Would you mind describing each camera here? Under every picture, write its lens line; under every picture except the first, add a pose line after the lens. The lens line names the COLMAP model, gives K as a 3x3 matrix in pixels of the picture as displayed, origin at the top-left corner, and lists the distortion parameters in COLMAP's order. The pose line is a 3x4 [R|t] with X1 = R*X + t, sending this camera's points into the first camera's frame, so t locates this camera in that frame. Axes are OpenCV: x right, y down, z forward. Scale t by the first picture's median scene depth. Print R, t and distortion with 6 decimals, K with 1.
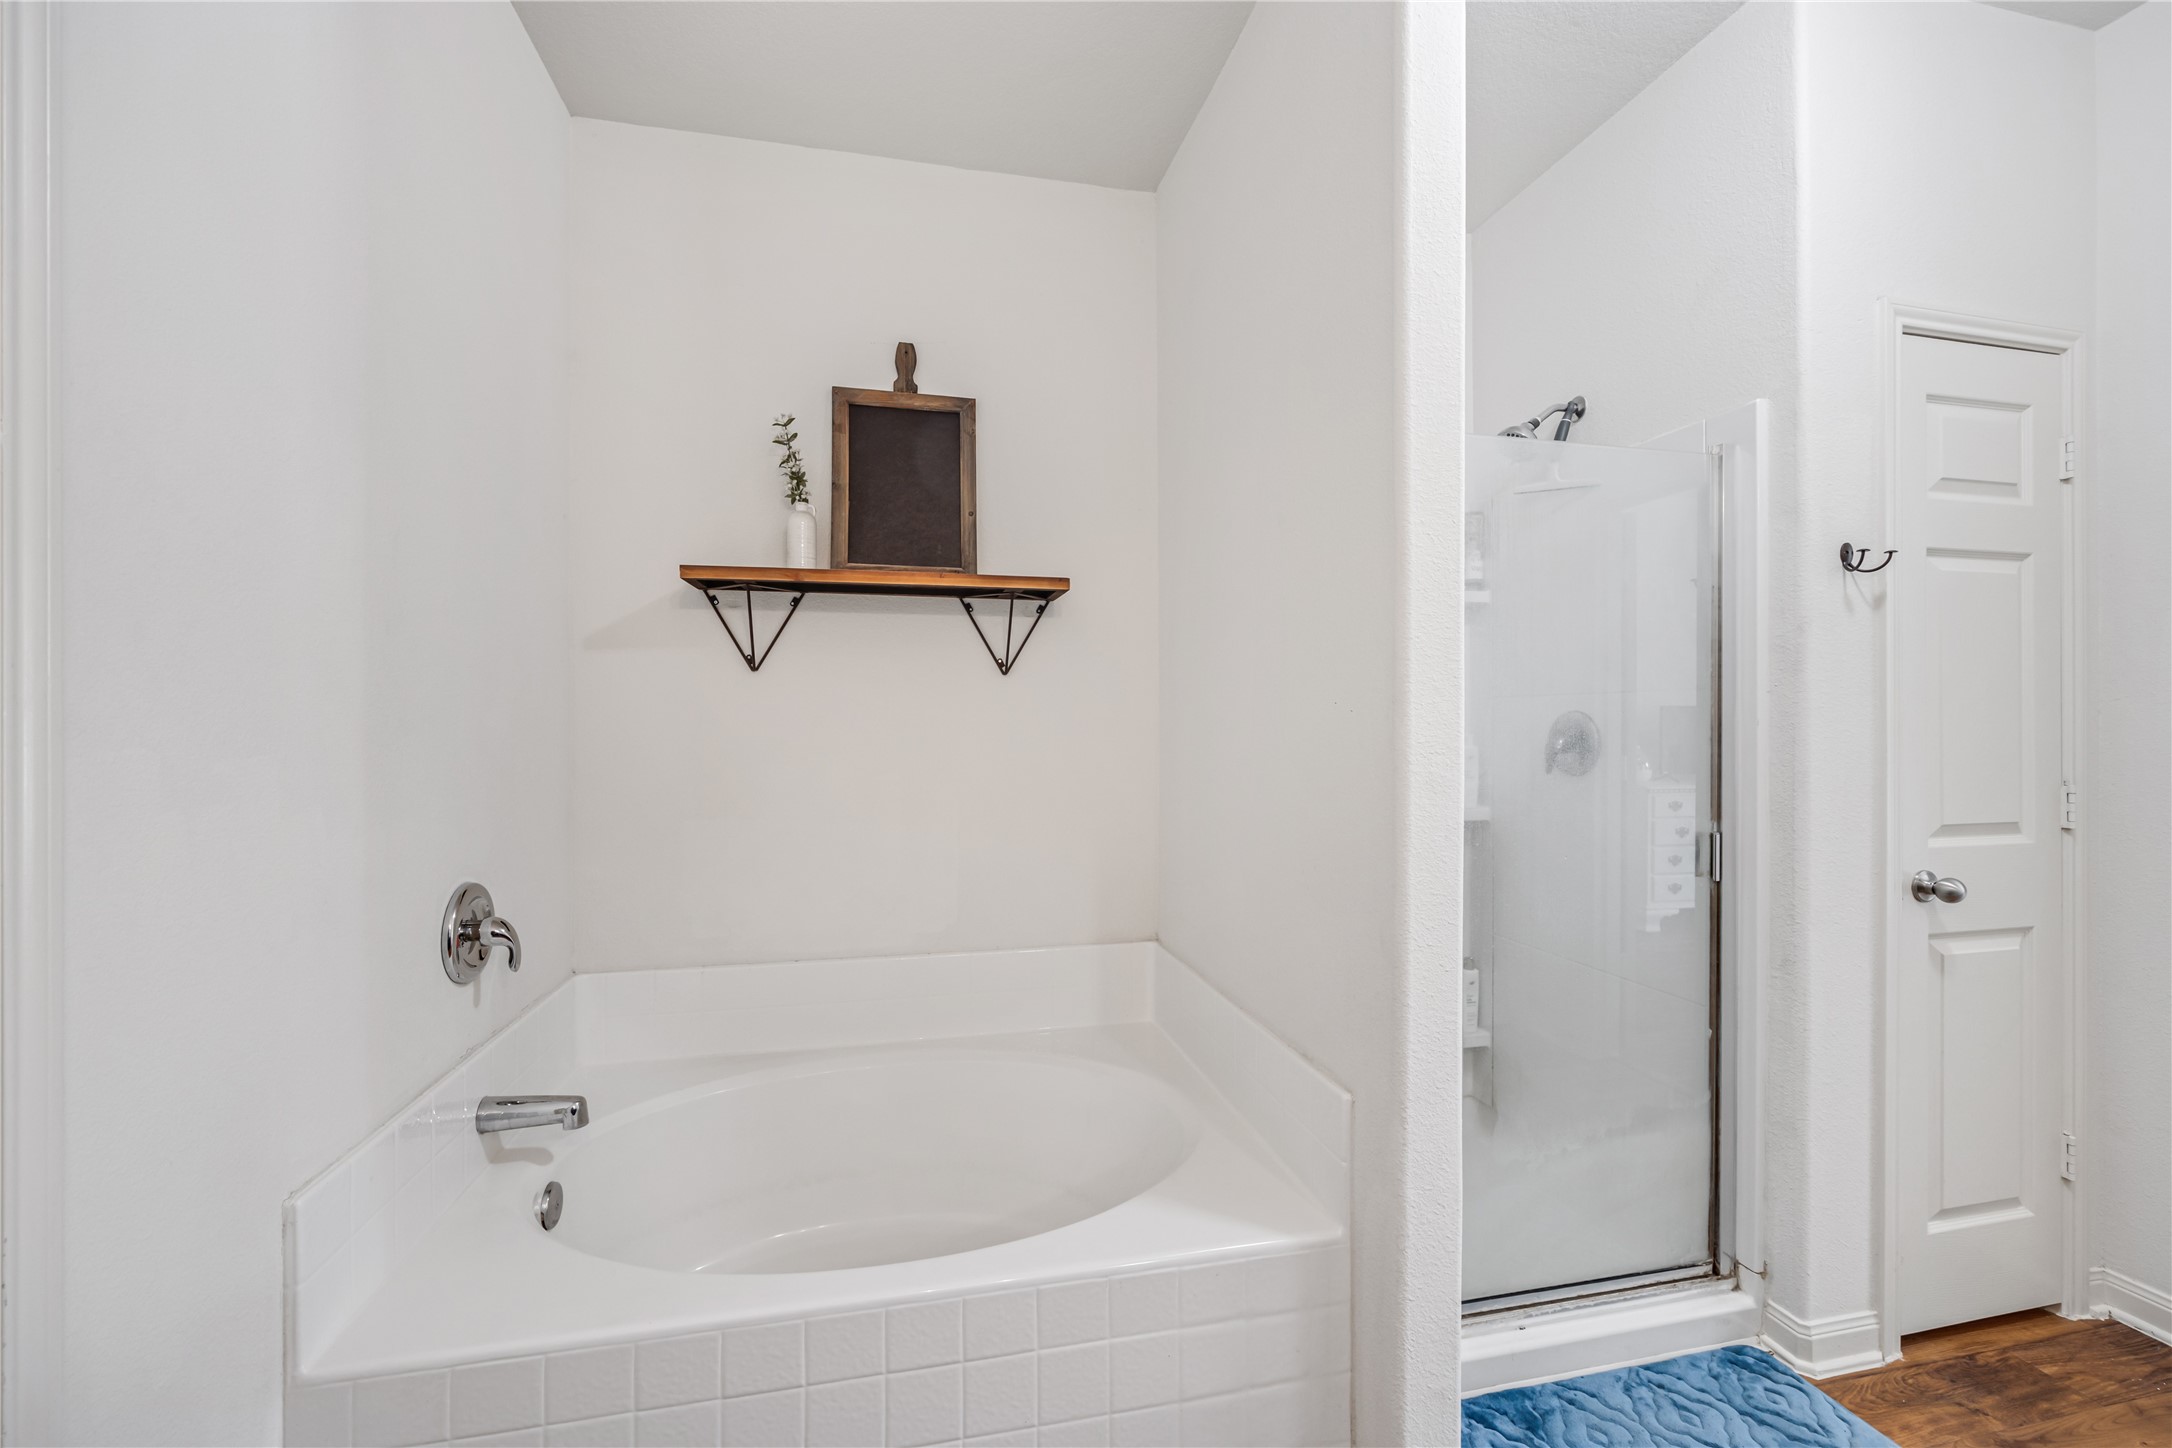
lens RADIAL K [[865.9, 0, 1083.8], [0, 865.9, 733.7], [0, 0, 1]] dist [0.001943, 0.000029]
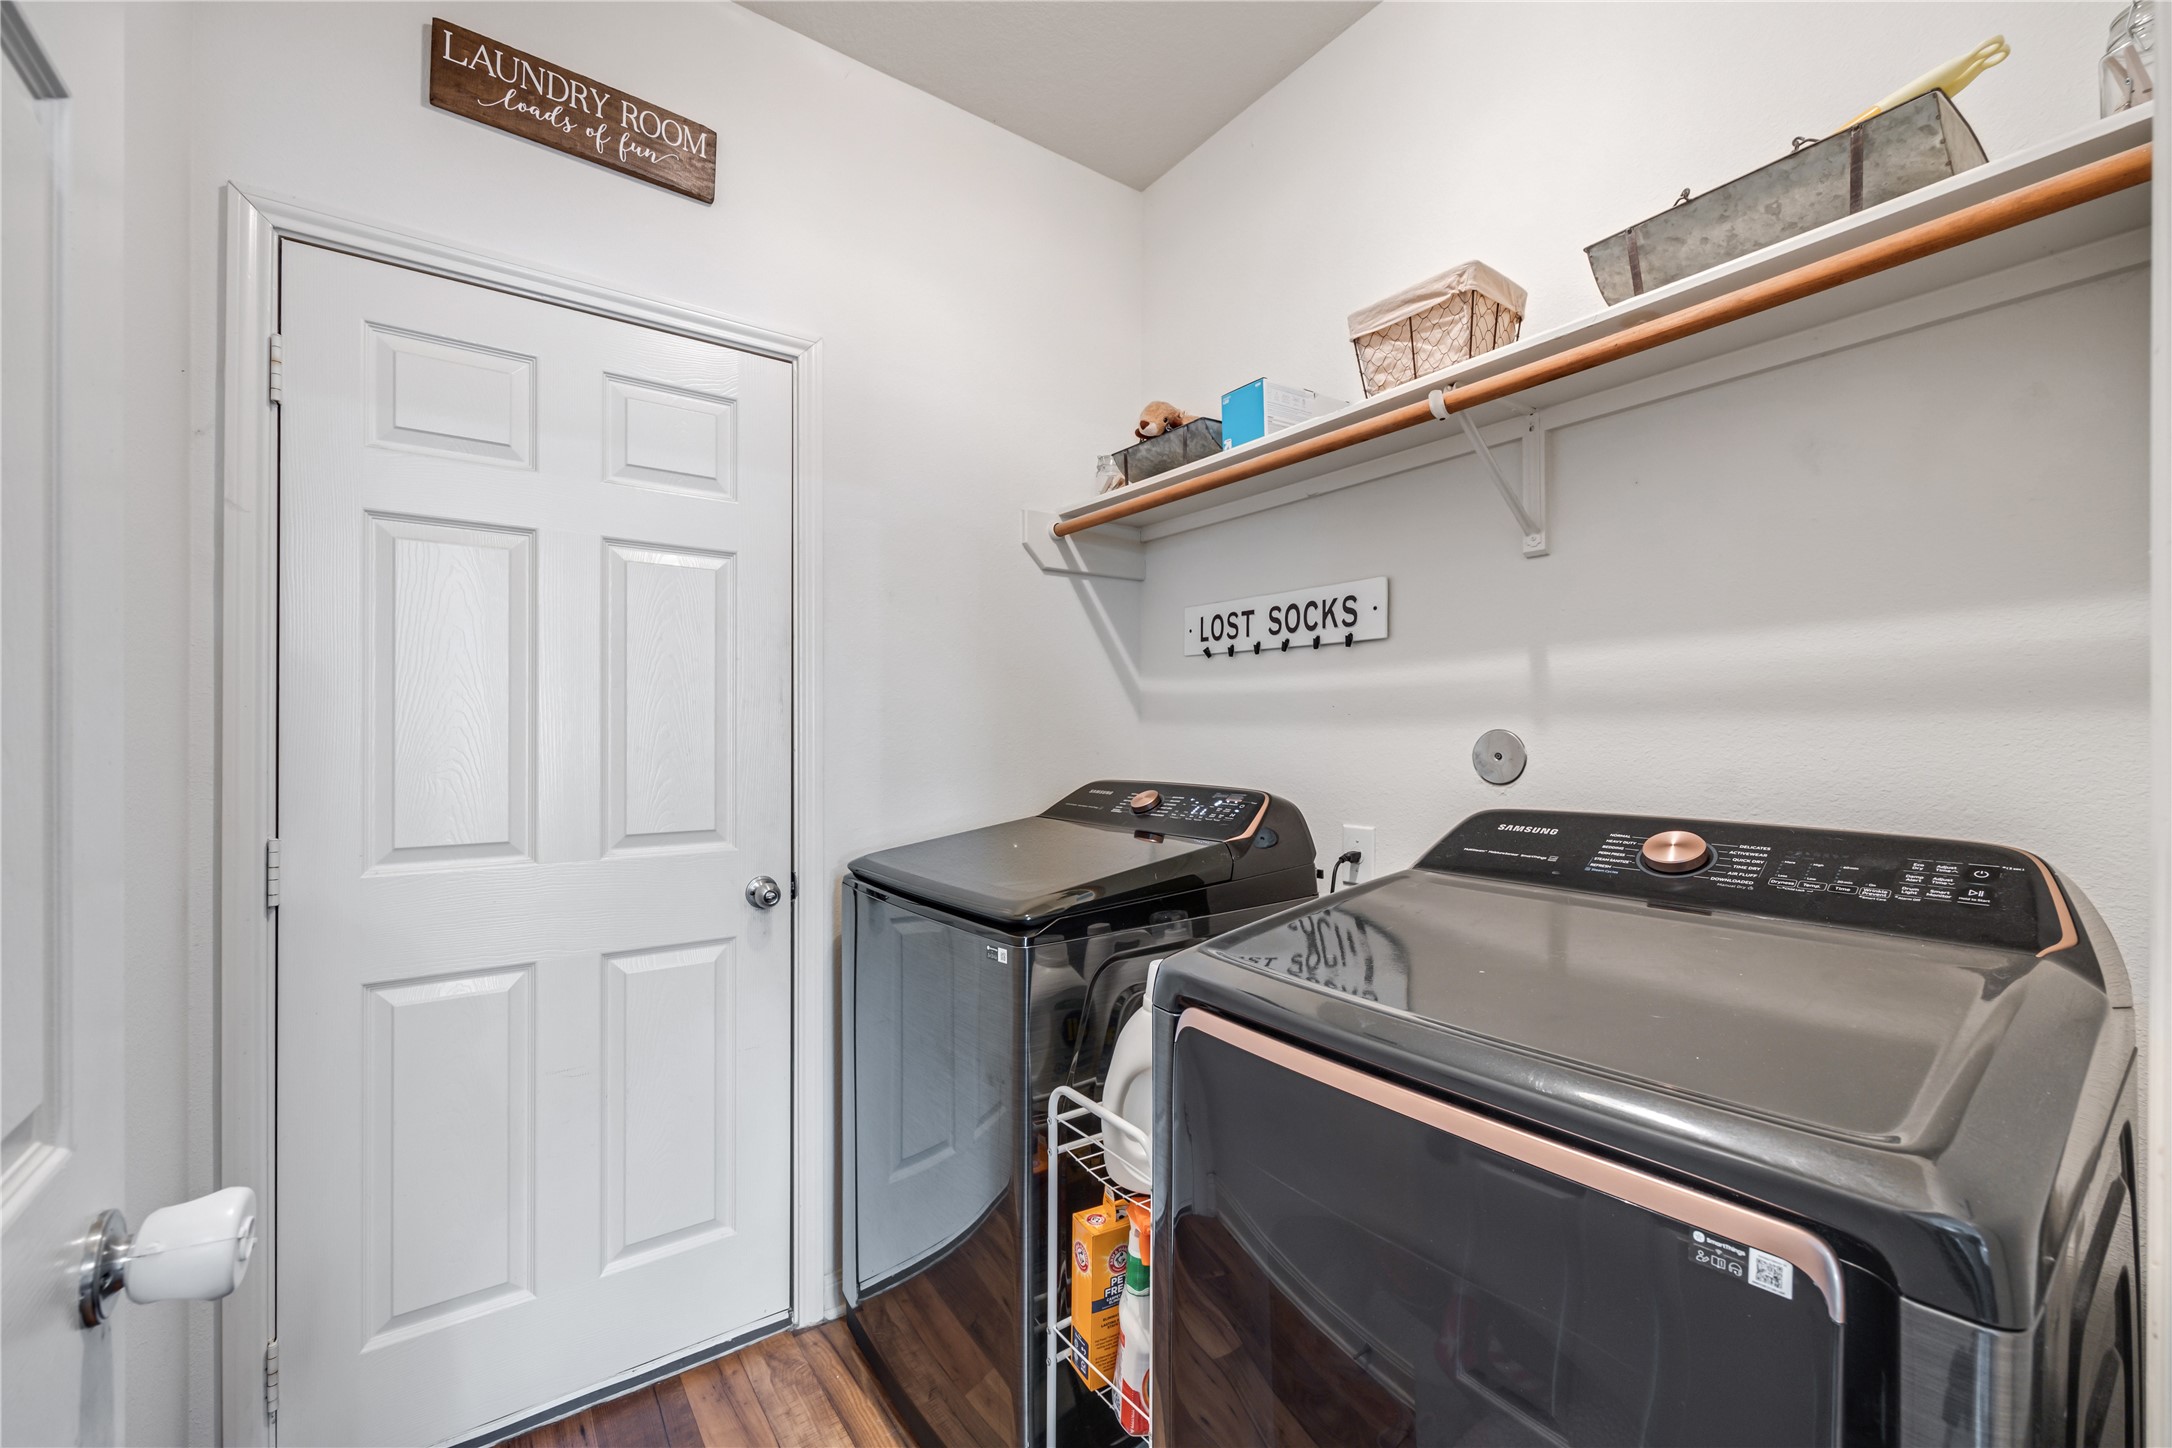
lens RADIAL K [[865.9, 0, 1084.0], [0, 865.9, 723.3], [0, 0, 1]] dist [0.001943, 0.000029]
pose [[0.916670, -0.000409, 0.399645, 1.068945], [0.002237, 0.999989, -0.004109, -0.011723], [-0.399639, 0.004660, 0.916661, -0.060002]]
